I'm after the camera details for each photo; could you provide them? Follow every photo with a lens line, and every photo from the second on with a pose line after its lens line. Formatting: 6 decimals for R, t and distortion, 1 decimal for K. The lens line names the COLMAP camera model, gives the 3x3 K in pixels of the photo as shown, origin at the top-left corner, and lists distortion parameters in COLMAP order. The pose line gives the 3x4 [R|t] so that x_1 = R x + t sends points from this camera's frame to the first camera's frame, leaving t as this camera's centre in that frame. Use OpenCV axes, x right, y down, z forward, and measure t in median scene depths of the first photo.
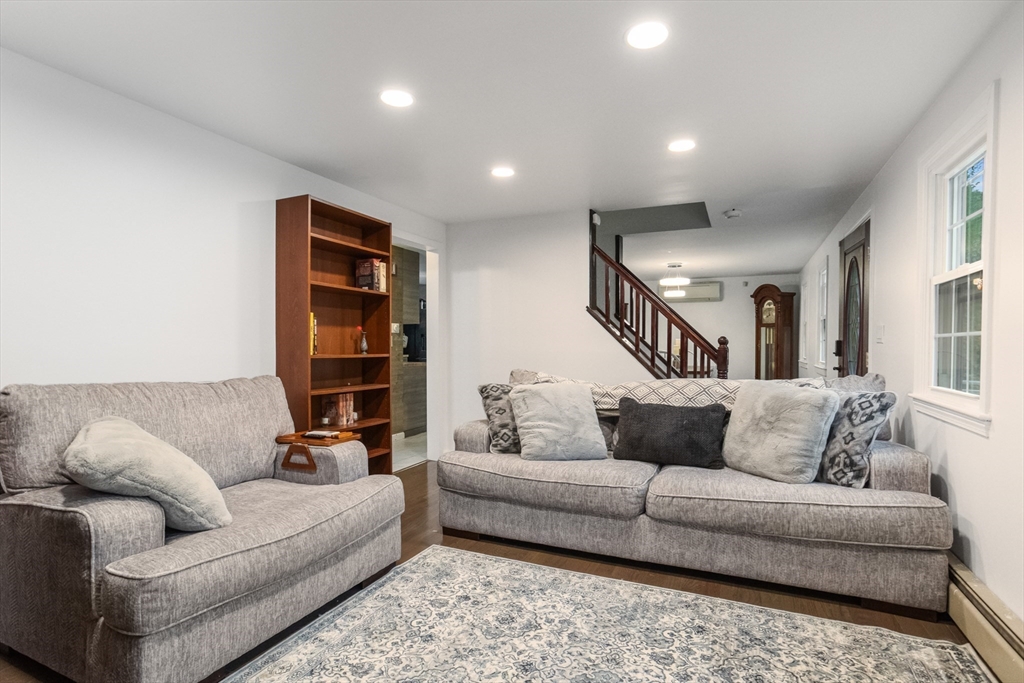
lens RADIAL K [[516.5, 0, 503.6], [0, 516.5, 351.7], [0, 0, 1]] dist [-0.063160, 0.037737]
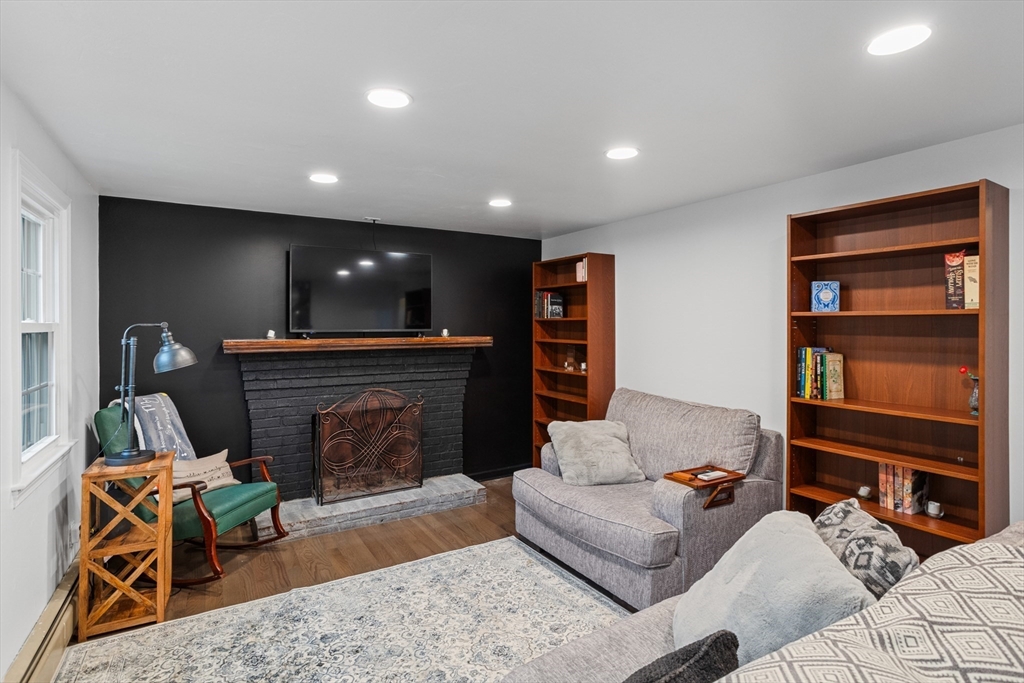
lens RADIAL K [[502.2, 0, 517.8], [0, 502.2, 327.8], [0, 0, 1]] dist [-0.057345, 0.033861]
pose [[-0.535323, 0.001288, -0.844646, 0.742763], [-0.012471, 0.999878, 0.009429, -0.146315], [0.844555, 0.015582, -0.535242, 1.350418]]
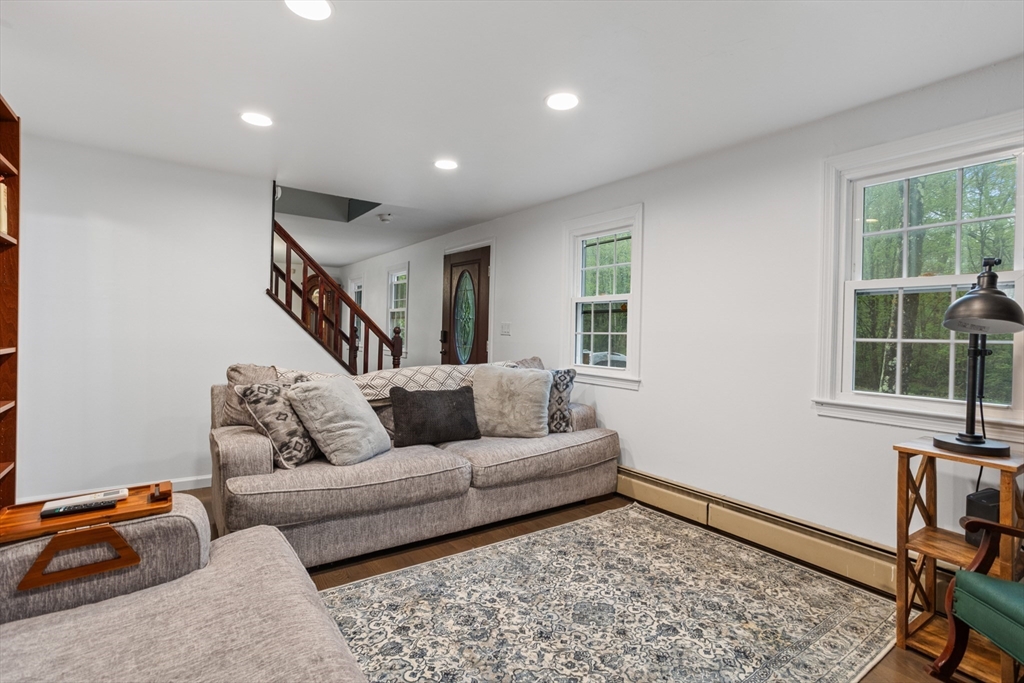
lens RADIAL K [[493.7, 0, 517.2], [0, 493.7, 334.9], [0, 0, 1]] dist [-0.056563, 0.032896]
pose [[0.473570, 0.007280, 0.880726, -0.666630], [-0.011627, 0.999930, -0.002014, -0.021410], [-0.880679, -0.009287, 0.473622, 0.404751]]
